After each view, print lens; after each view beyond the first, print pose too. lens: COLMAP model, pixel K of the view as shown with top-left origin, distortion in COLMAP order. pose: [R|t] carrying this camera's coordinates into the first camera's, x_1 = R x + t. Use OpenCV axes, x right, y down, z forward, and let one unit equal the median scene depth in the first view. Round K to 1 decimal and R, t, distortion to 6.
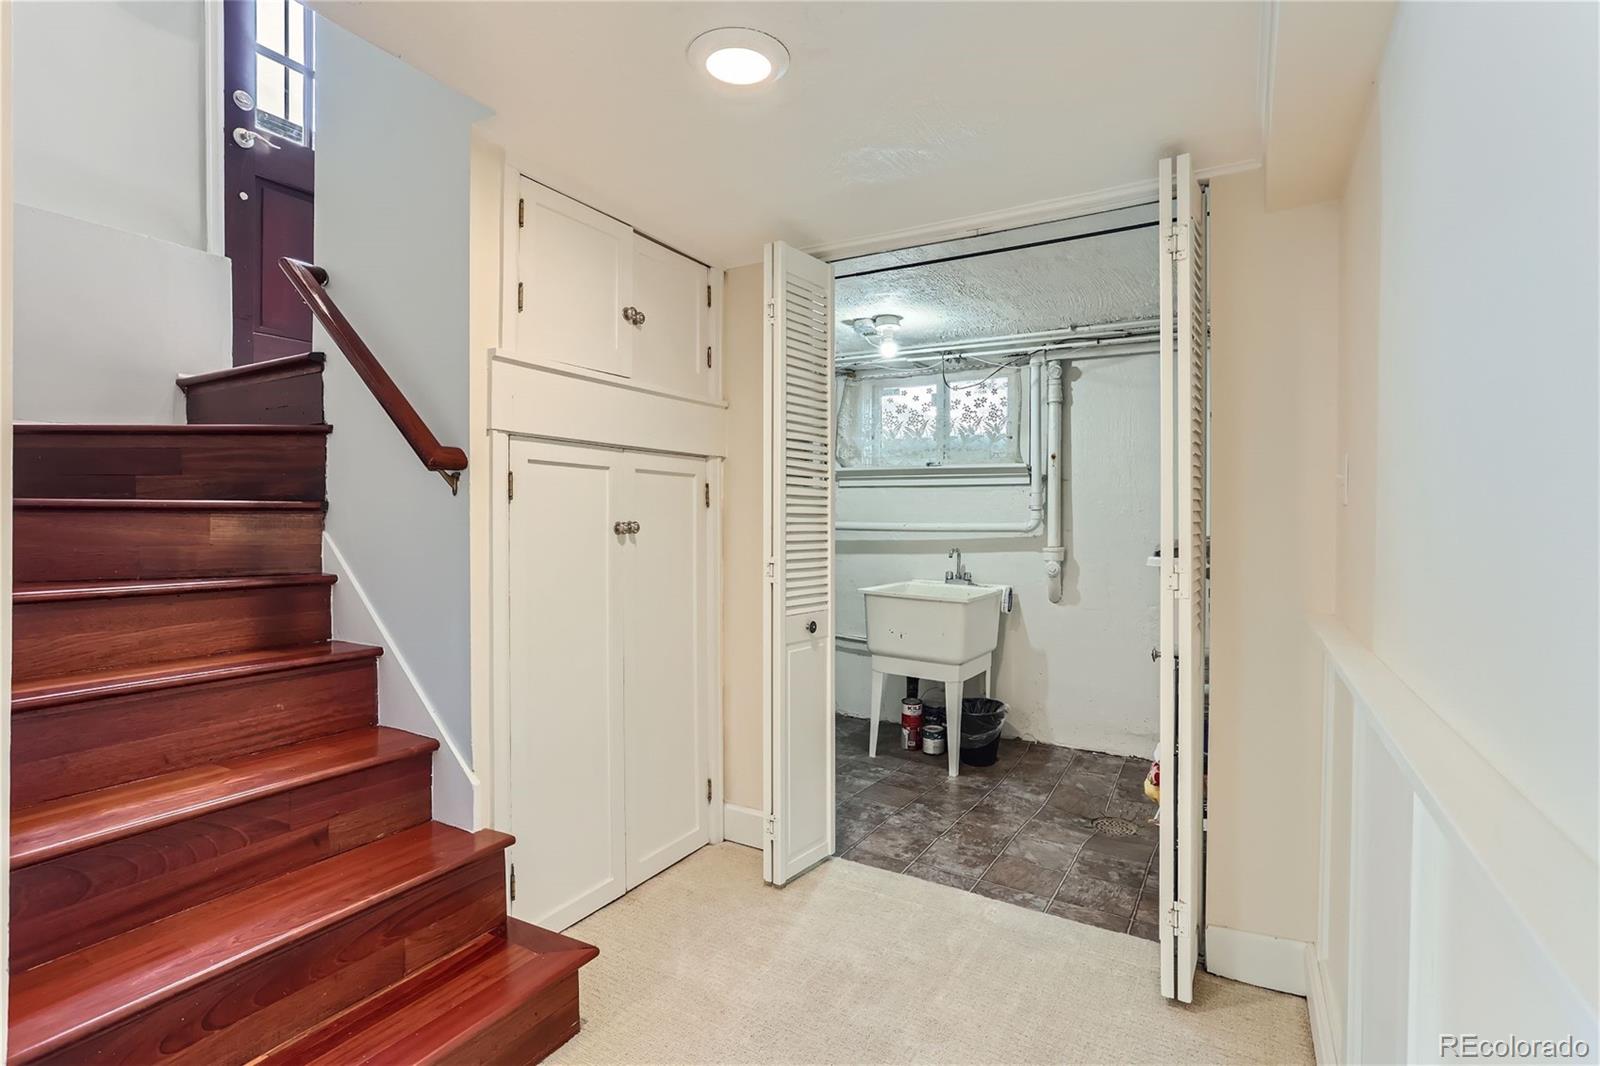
lens RADIAL K [[785.0, 0, 799.5], [0, 785.0, 533.6], [0, 0, 1]] dist [-0.009373, 0.001409]
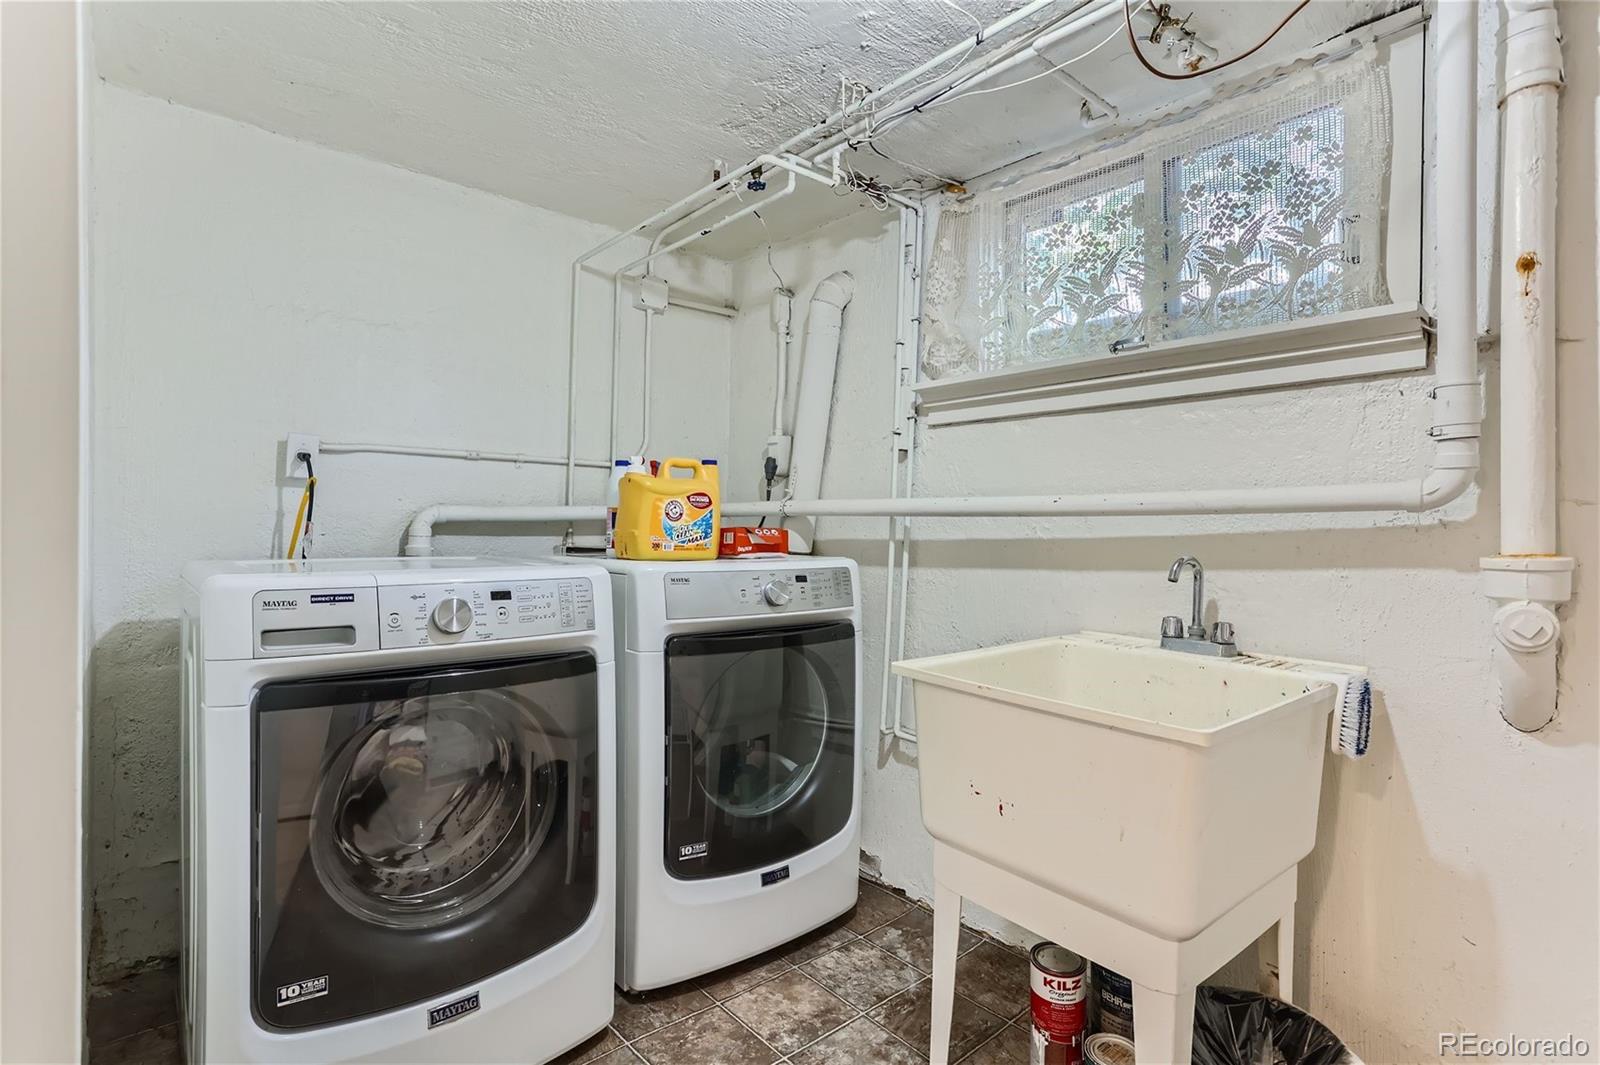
lens RADIAL K [[785.0, 0, 800.1], [0, 785.0, 537.8], [0, 0, 1]] dist [-0.009373, 0.001409]
pose [[0.951573, -0.000610, -0.307421, 0.142237], [0.000671, 1.000000, 0.000095, 0.009425], [0.307421, -0.000297, 0.951574, 0.605344]]
